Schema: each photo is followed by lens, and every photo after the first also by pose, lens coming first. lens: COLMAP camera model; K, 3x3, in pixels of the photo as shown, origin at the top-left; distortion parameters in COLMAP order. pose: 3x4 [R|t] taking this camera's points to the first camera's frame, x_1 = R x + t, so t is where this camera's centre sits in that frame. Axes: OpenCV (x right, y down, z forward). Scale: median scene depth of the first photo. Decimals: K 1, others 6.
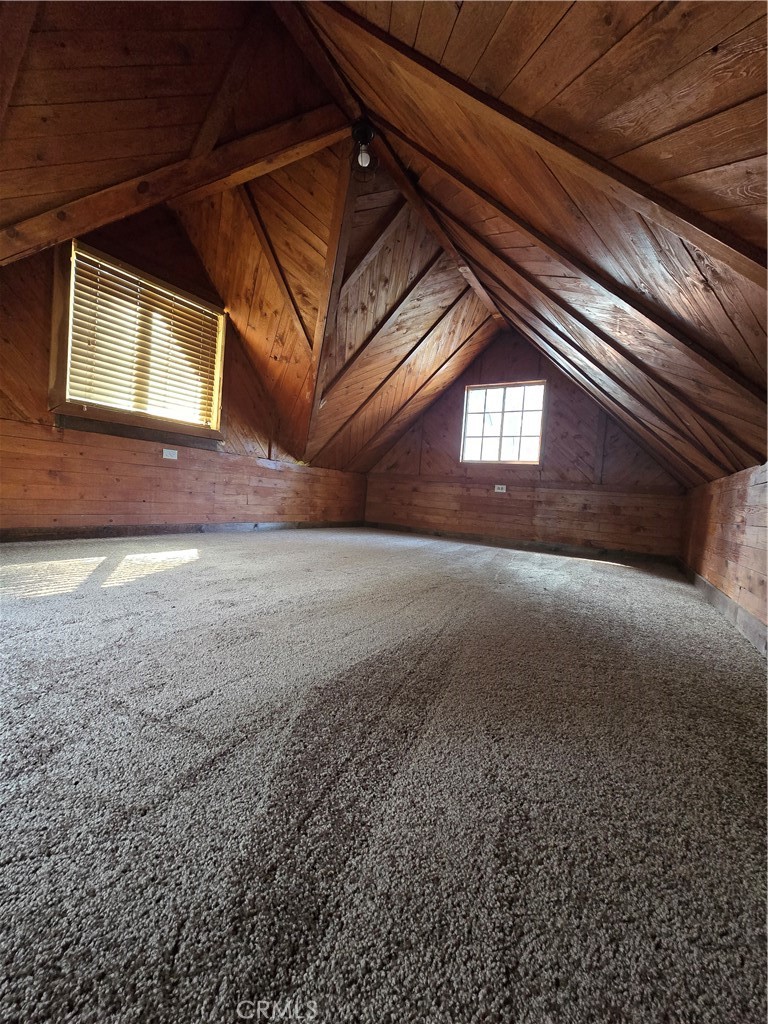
lens RADIAL K [[417.0, 0, 384.9], [0, 417.0, 511.9], [0, 0, 1]] dist [-0.003653, 0.000549]
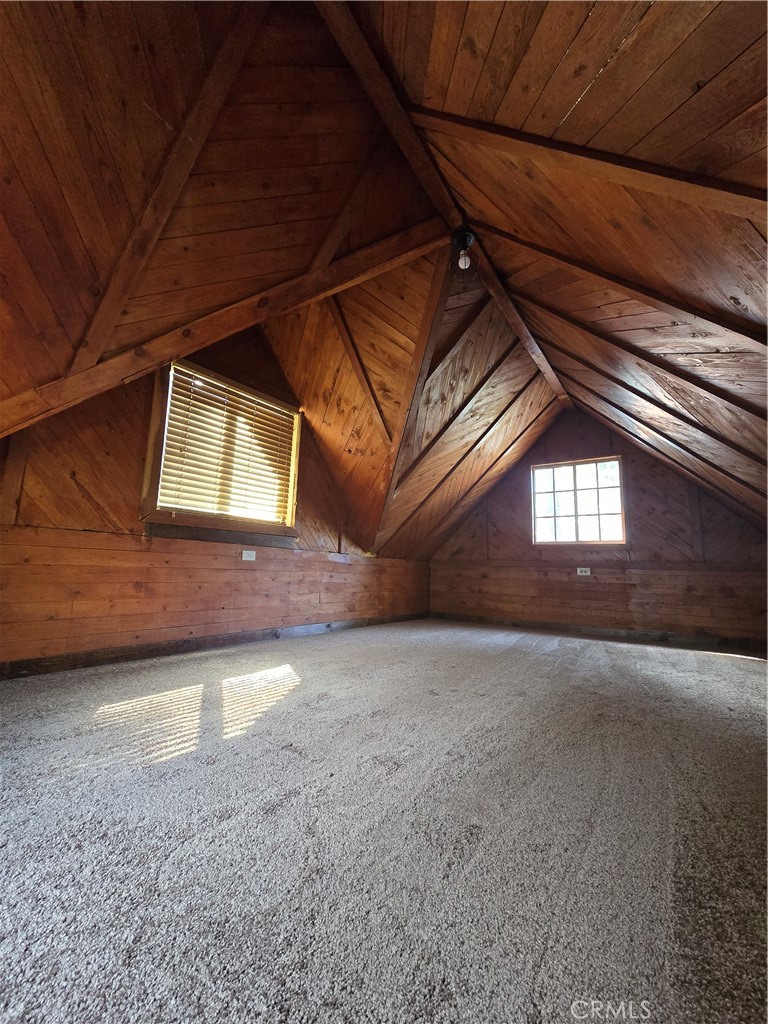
lens RADIAL K [[417.0, 0, 383.1], [0, 417.0, 511.2], [0, 0, 1]] dist [-0.003653, 0.000549]
pose [[0.997079, -0.052617, -0.055359, -0.156524], [0.041307, 0.981185, -0.188598, -0.046949], [0.064241, 0.185760, 0.980493, 0.071294]]
